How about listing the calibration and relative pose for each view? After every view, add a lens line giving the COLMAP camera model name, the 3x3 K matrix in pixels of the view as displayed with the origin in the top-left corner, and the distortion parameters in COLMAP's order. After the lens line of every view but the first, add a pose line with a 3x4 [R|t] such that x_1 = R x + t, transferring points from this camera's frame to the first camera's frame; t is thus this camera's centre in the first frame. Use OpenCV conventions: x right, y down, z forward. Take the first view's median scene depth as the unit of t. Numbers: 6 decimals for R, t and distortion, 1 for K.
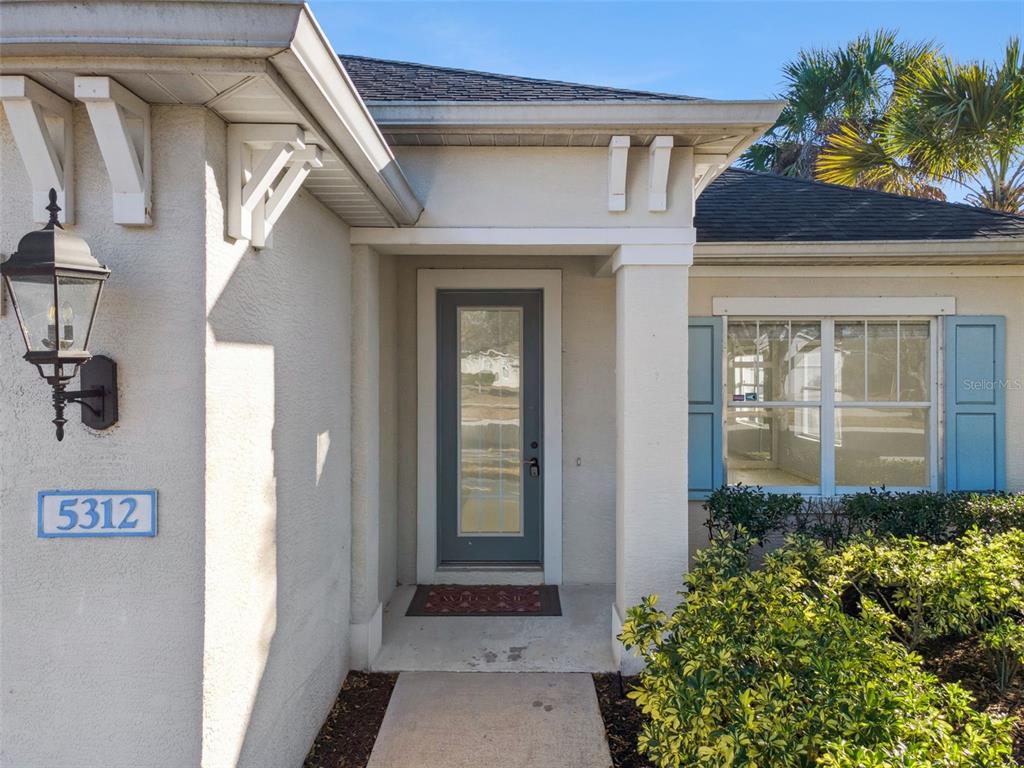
lens RADIAL K [[752.6, 0, 512.0], [0, 752.6, 384.0], [0, 0, 1]] dist [0.007237, 0.008639]
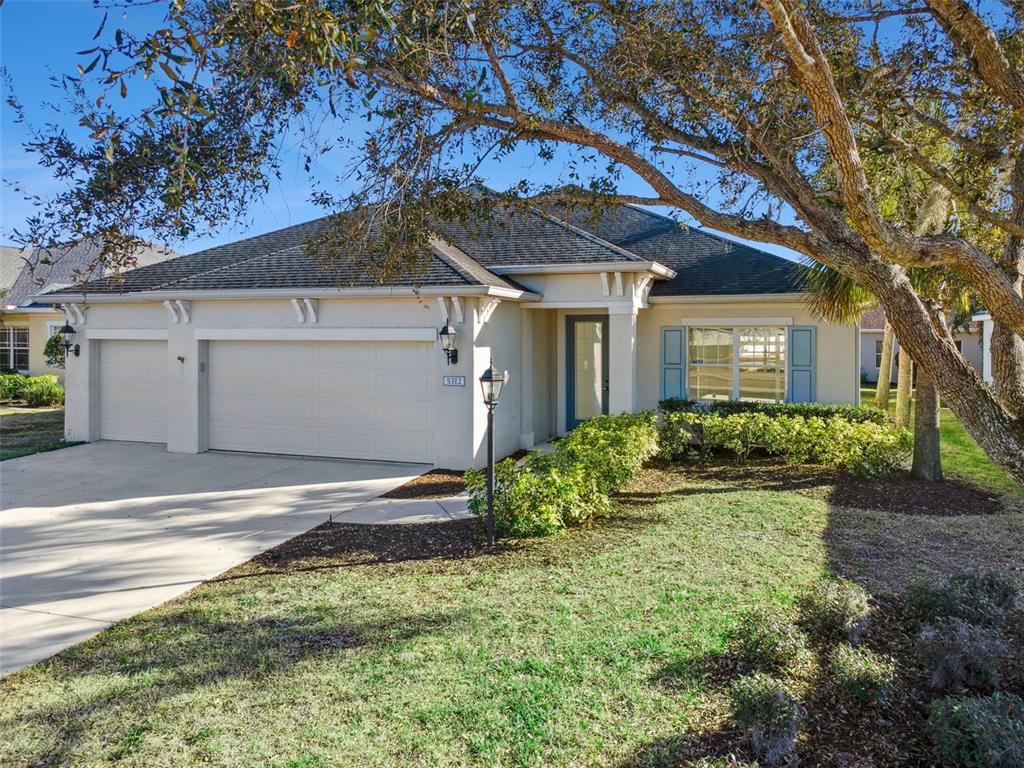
lens RADIAL K [[752.6, 0, 512.0], [0, 752.6, 384.0], [0, 0, 1]] dist [0.007237, 0.008639]
pose [[0.942165, 0.025669, -0.334165, 0.724680], [-0.010541, 0.998839, 0.047007, -0.021850], [0.334984, -0.040766, 0.941342, -1.743978]]
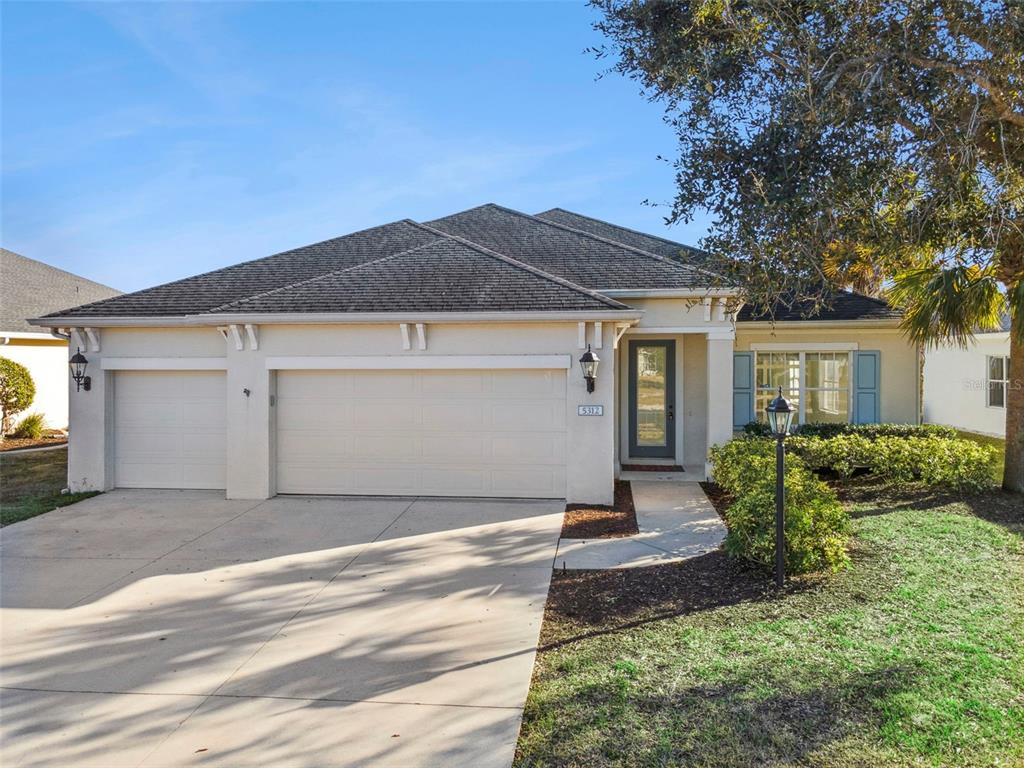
lens RADIAL K [[752.6, 0, 512.0], [0, 752.6, 384.0], [0, 0, 1]] dist [0.007237, 0.008639]
pose [[0.992406, 0.000714, -0.123001, -0.232390], [0.000828, 0.999922, 0.012482, -0.024611], [0.123000, -0.012489, 0.992328, -1.836319]]
